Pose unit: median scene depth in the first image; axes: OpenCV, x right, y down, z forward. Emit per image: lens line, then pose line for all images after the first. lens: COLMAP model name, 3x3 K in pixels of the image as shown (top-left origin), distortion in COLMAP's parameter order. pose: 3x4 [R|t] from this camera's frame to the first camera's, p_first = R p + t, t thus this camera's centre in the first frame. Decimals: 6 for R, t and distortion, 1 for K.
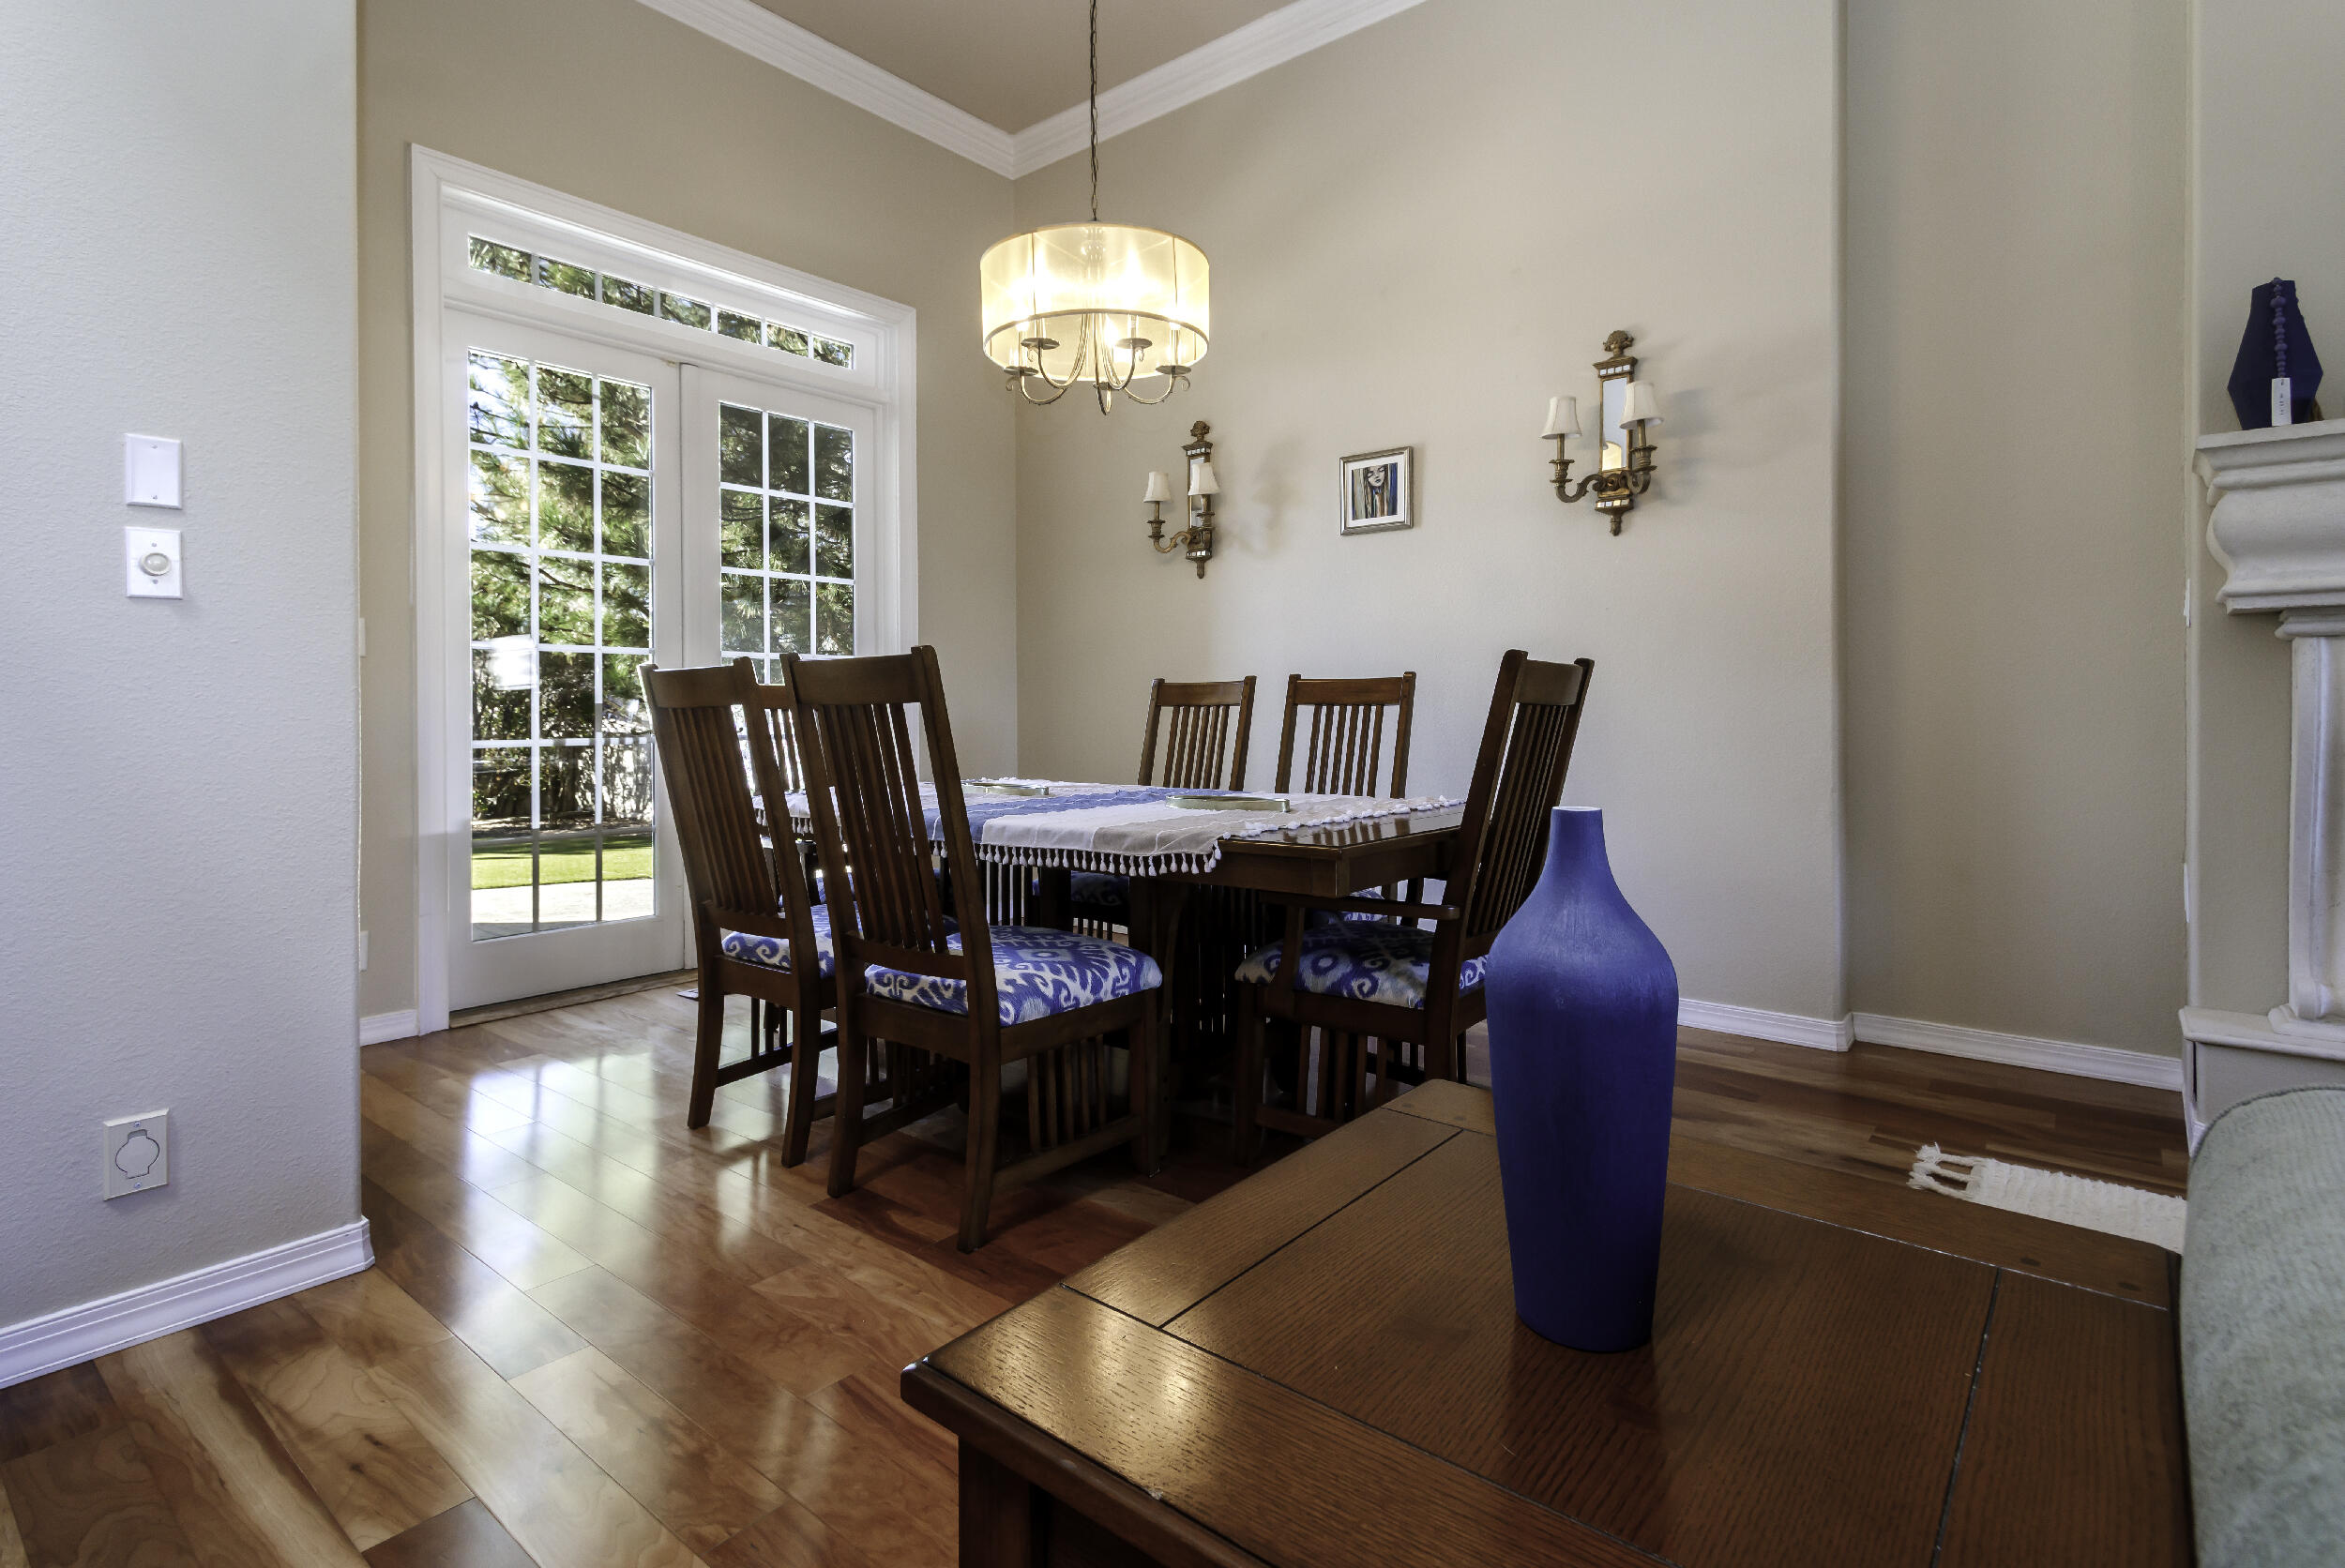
lens RADIAL K [[1149.0, 0, 1170.0], [0, 1149.0, 698.2], [0, 0, 1]] dist [0.027787, 0.000077]
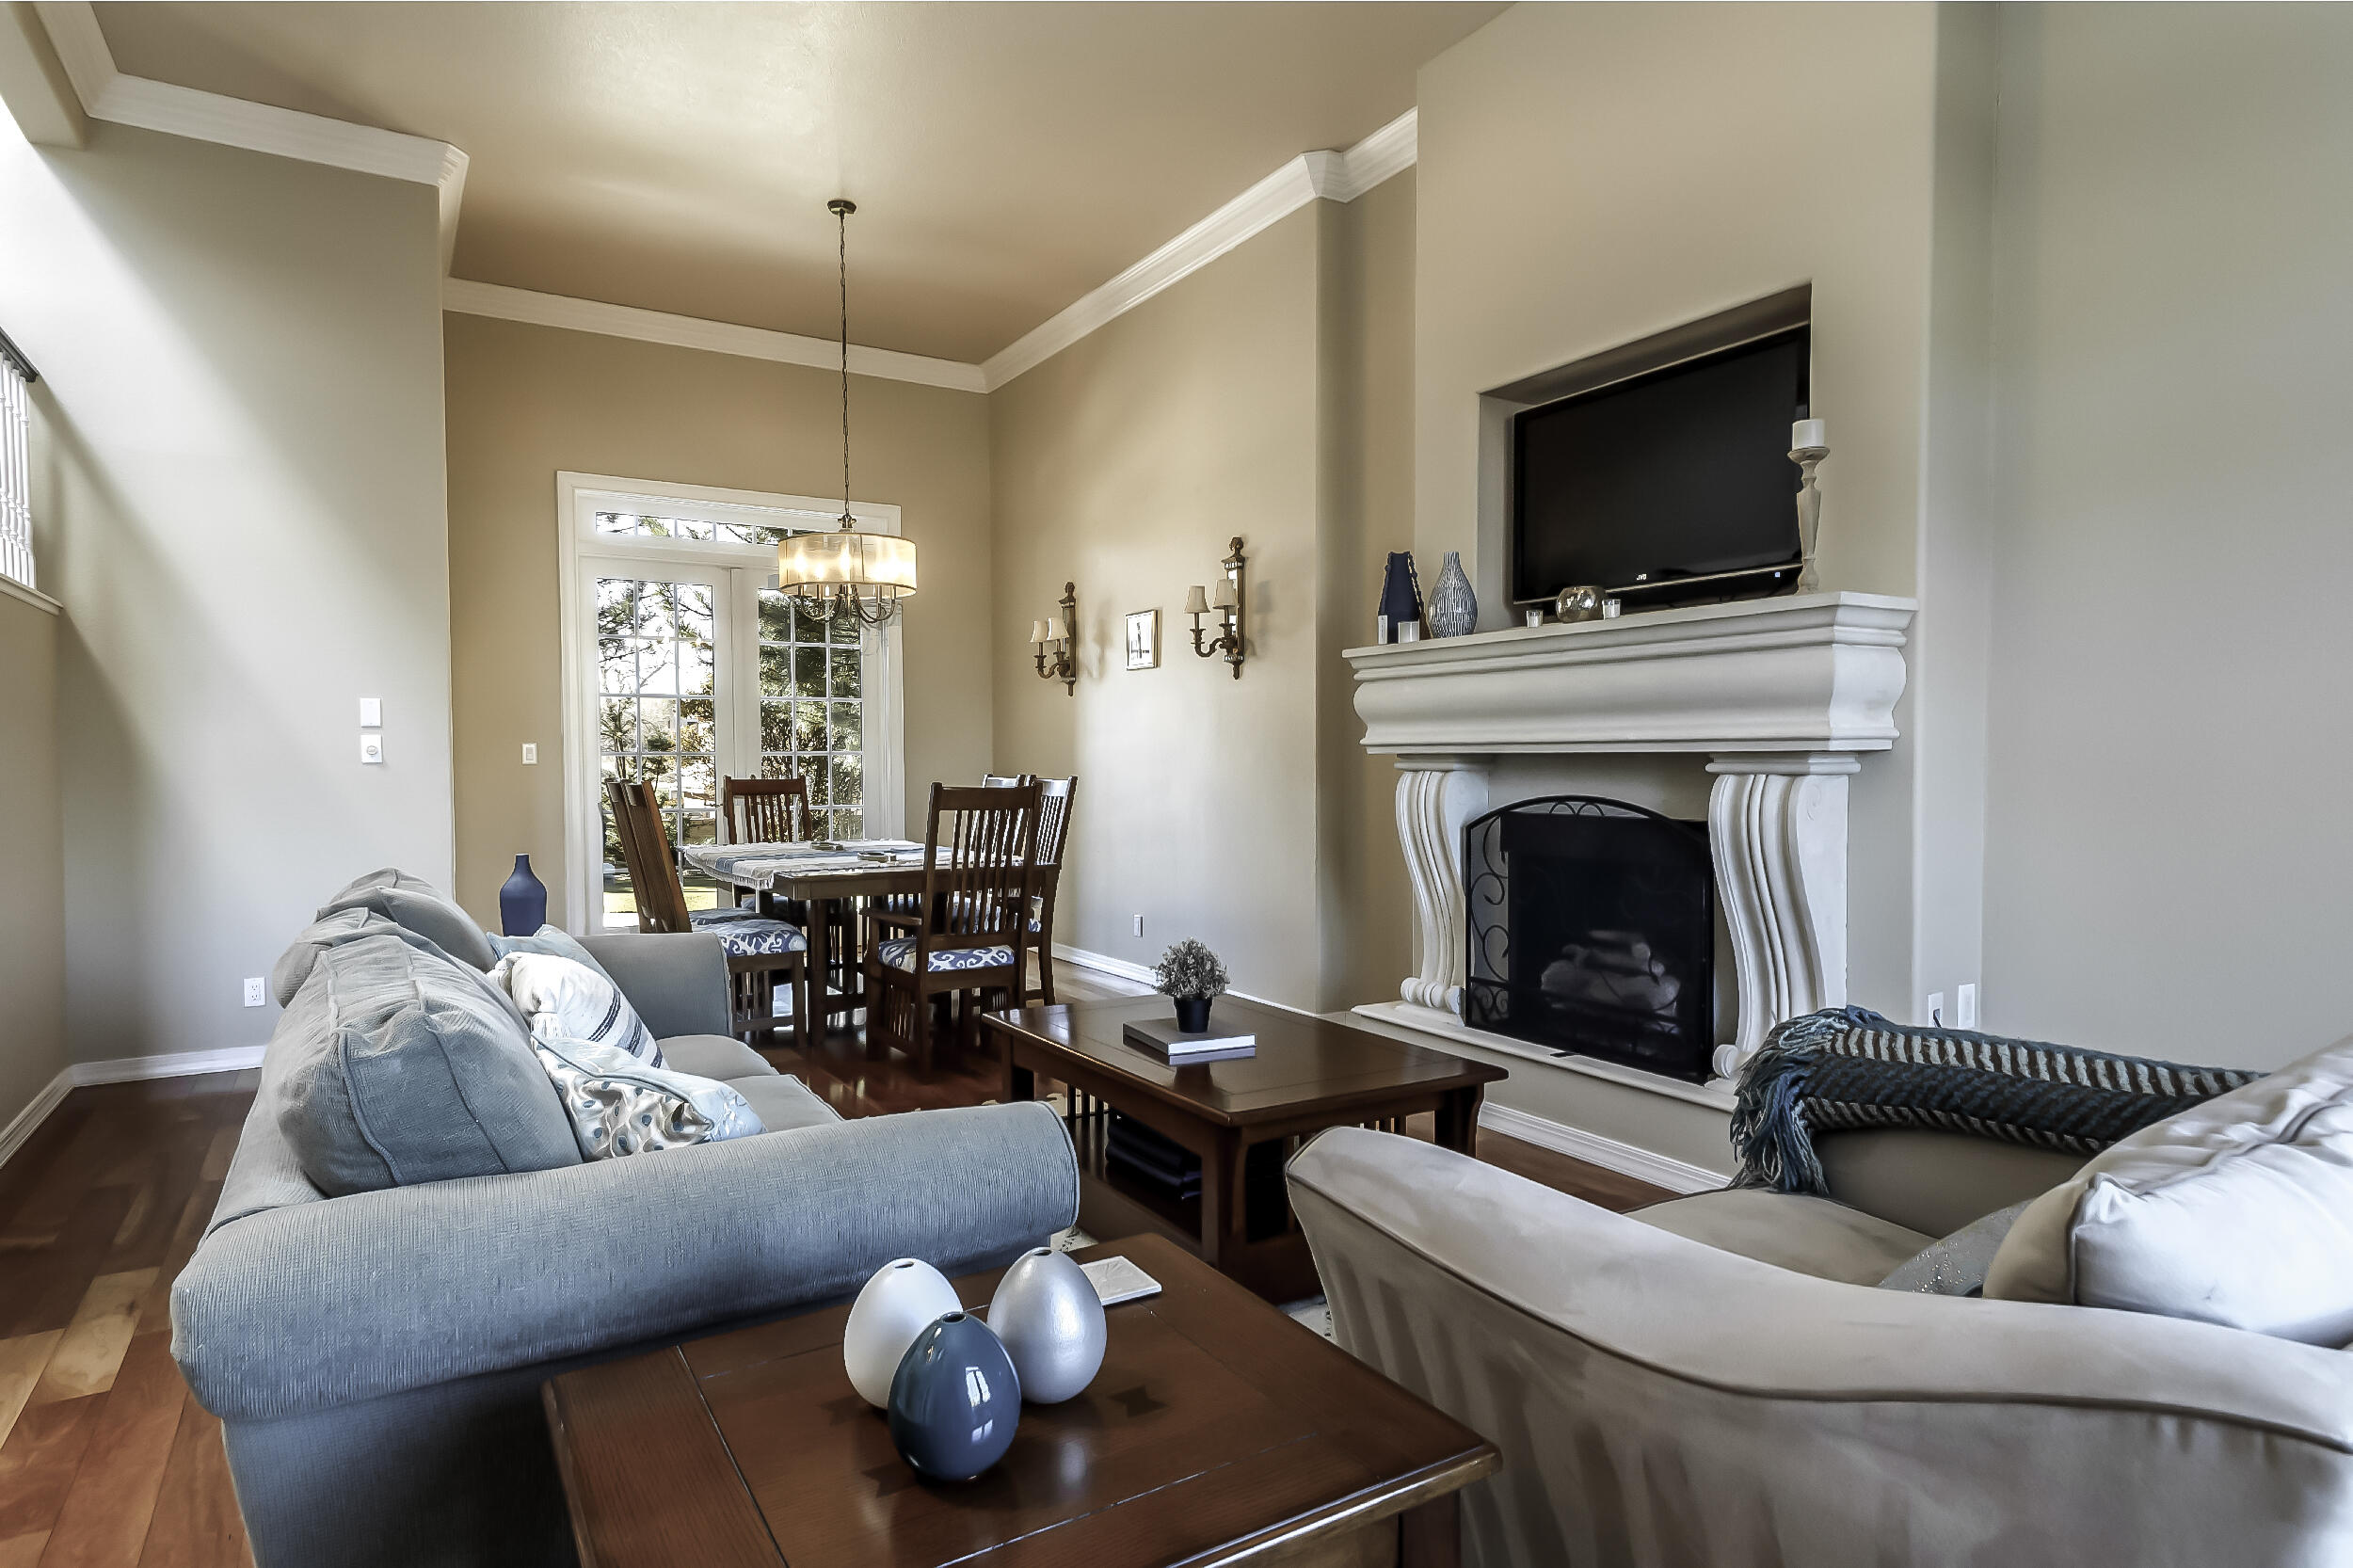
lens RADIAL K [[1288.5, 0, 1176.5], [0, 1288.5, 784.0], [0, 0, 1]] dist [0.063497, -0.045636]
pose [[0.948318, 0.005620, -0.317273, 0.832628], [0.004166, 0.999536, 0.030157, -0.059904], [0.317295, -0.029920, 0.947855, -0.558068]]
